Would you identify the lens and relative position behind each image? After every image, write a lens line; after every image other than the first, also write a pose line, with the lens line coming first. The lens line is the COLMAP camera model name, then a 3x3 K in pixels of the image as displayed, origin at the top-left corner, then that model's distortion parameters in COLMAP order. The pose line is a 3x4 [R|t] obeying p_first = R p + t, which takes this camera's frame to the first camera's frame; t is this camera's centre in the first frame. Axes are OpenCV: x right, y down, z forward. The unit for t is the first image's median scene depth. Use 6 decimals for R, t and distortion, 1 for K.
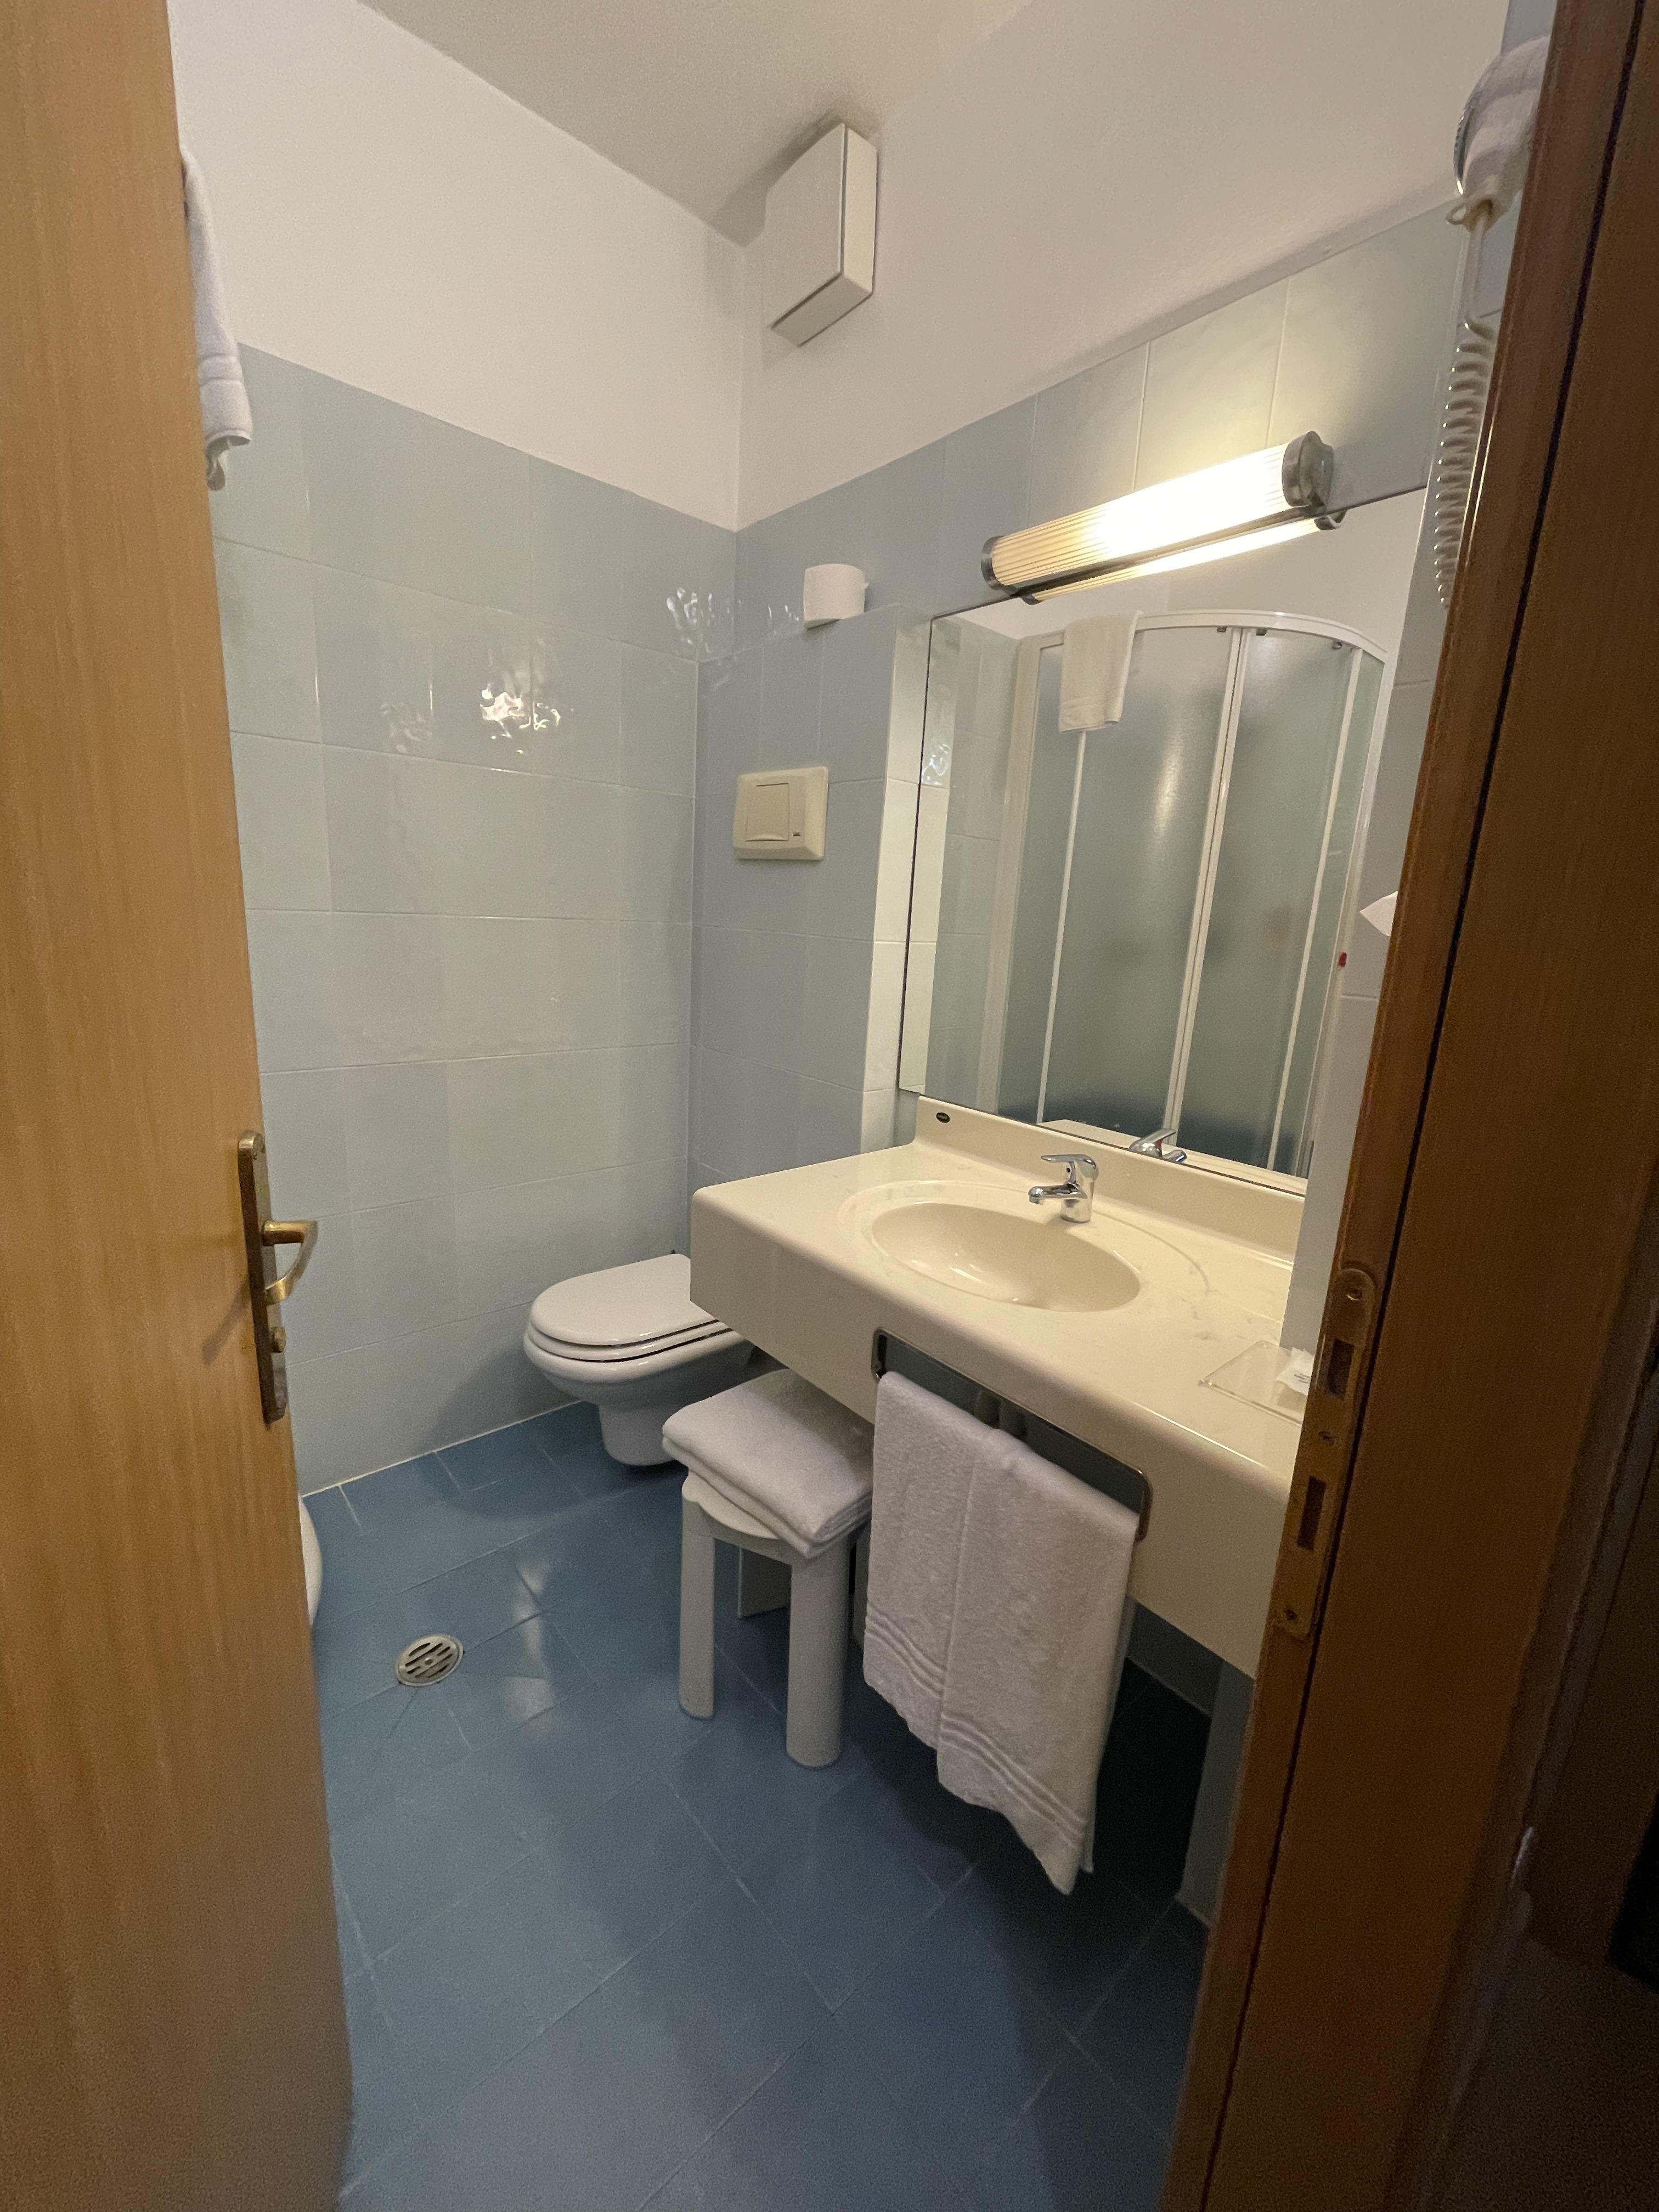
lens RADIAL K [[896.3, 0, 829.3], [0, 896.3, 1108.6], [0, 0, 1]] dist [0.002867, -0.001357]
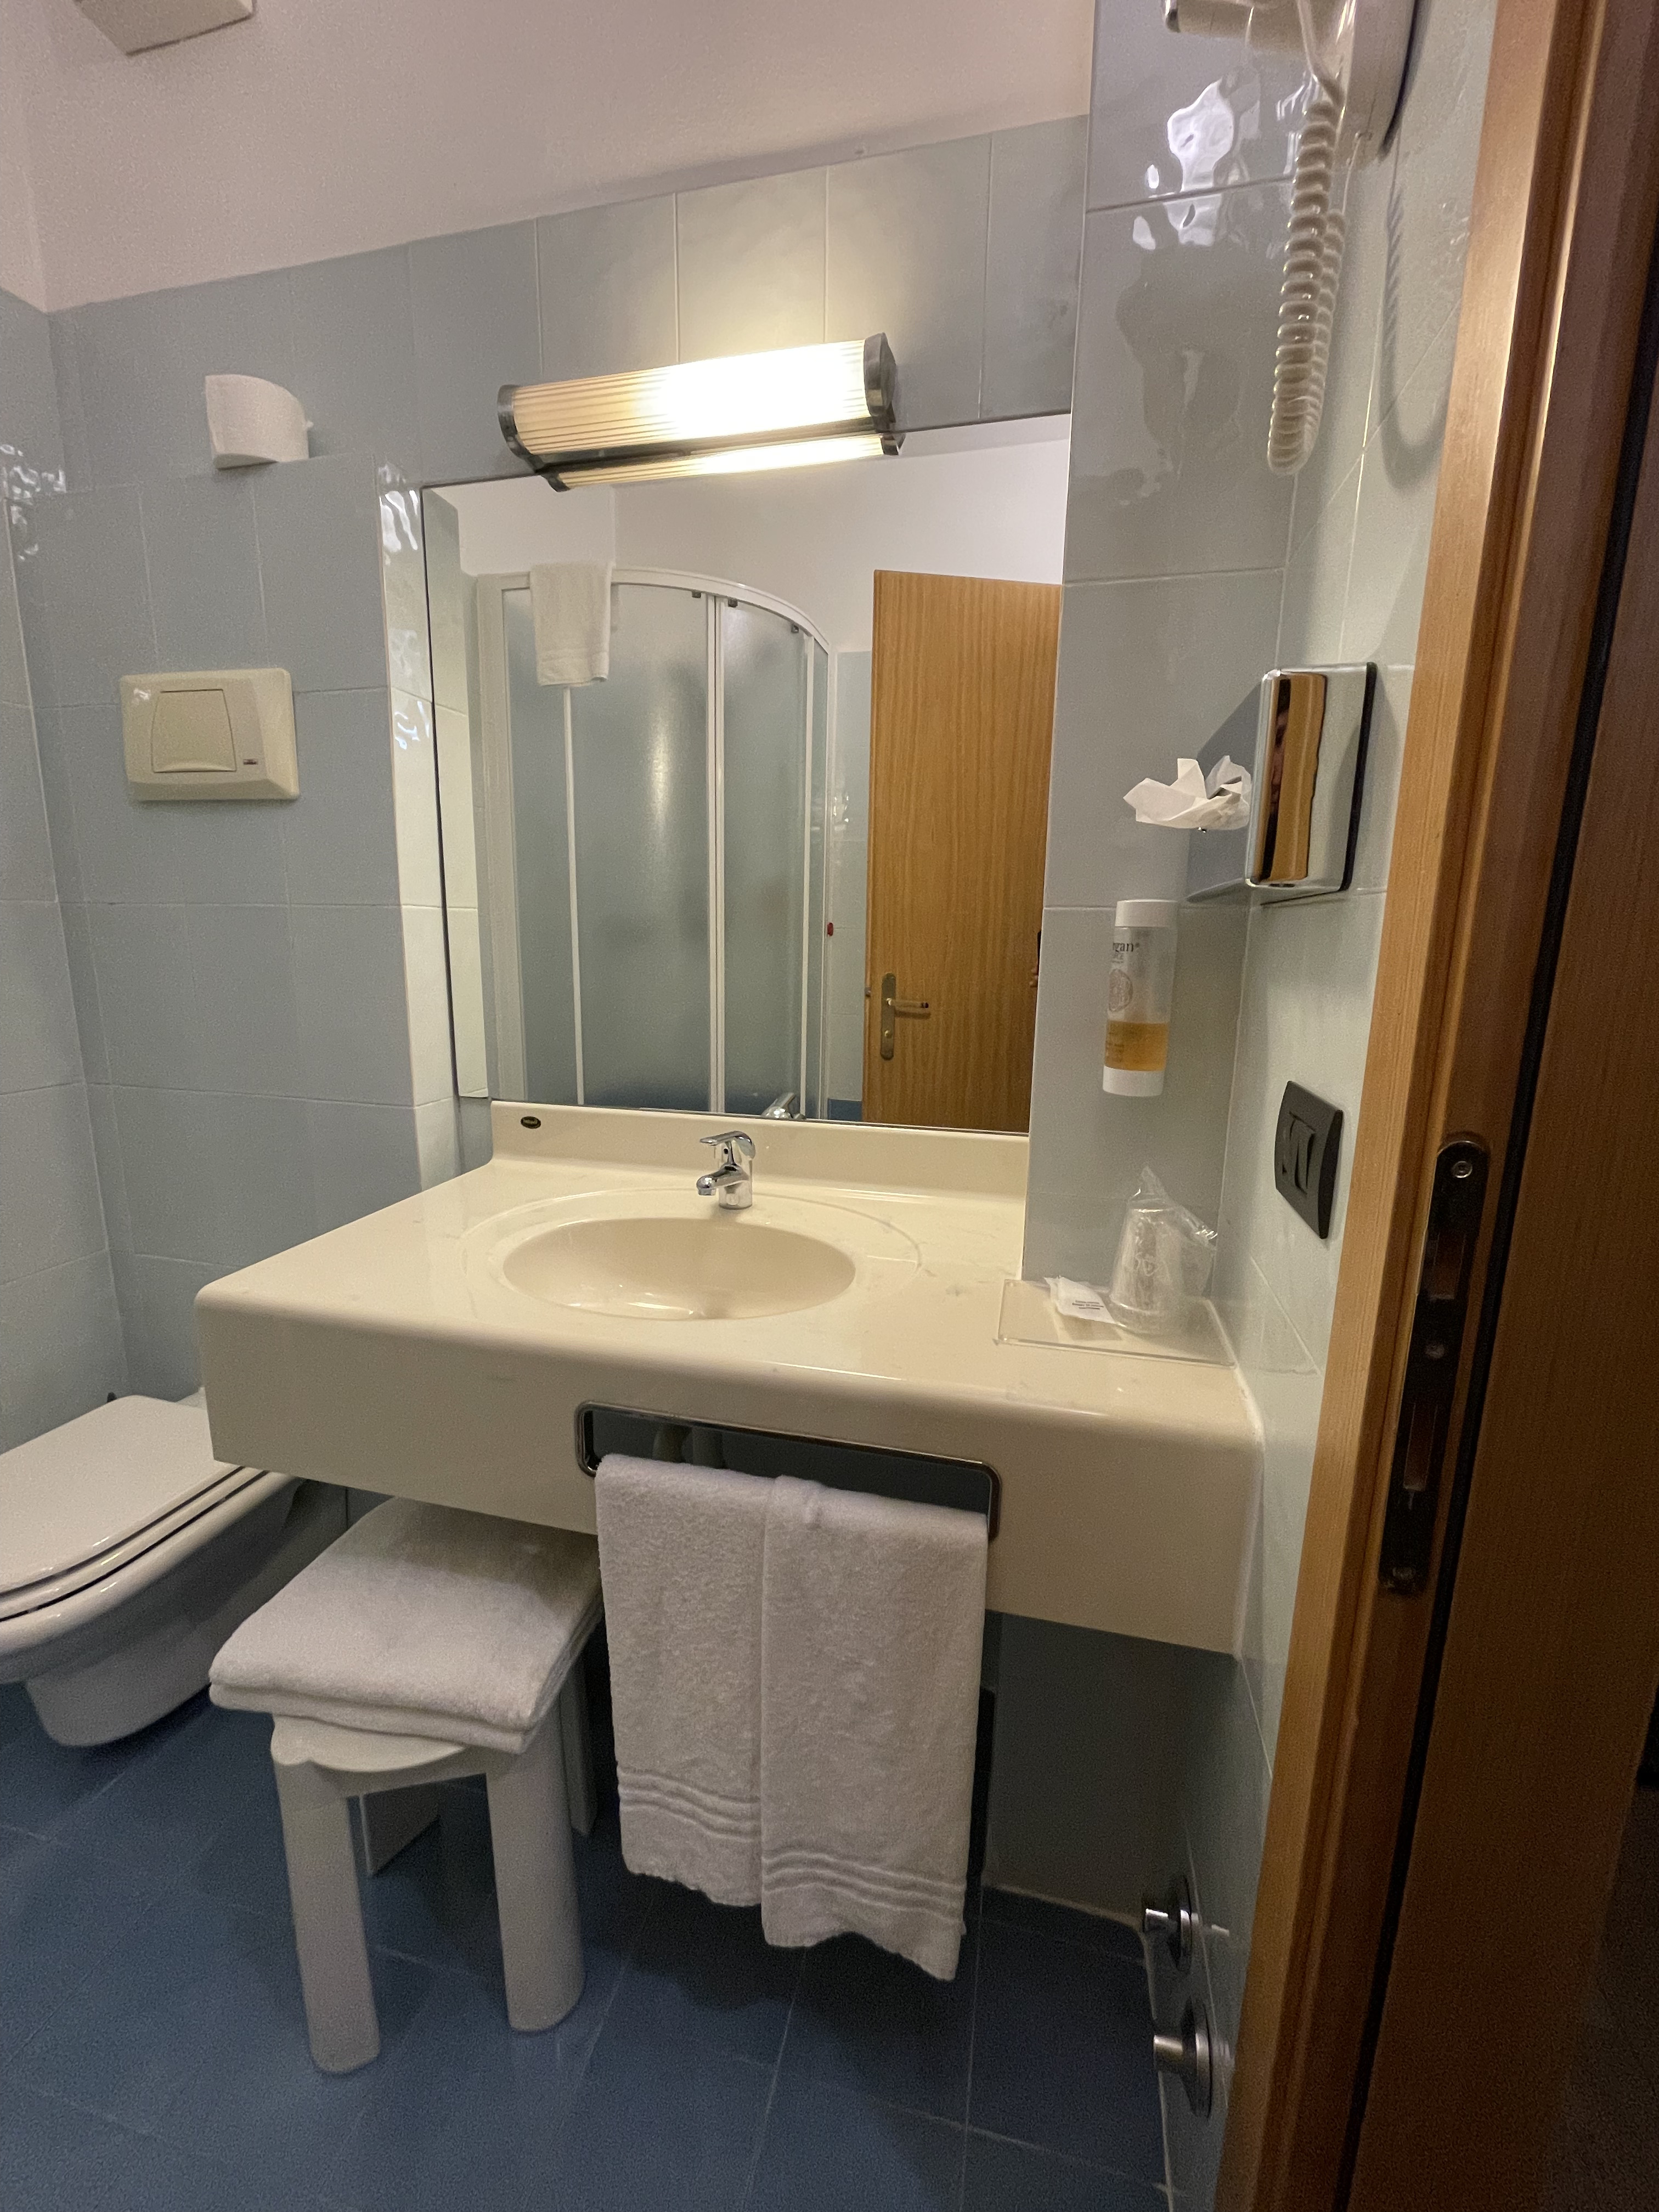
lens RADIAL K [[896.3, 0, 831.7], [0, 896.3, 1104.9], [0, 0, 1]] dist [0.002867, -0.001357]
pose [[0.816143, -0.149375, 0.558210, -0.124420], [0.155088, 0.987192, 0.037419, 0.007808], [-0.556650, 0.056032, 0.828856, 0.219935]]
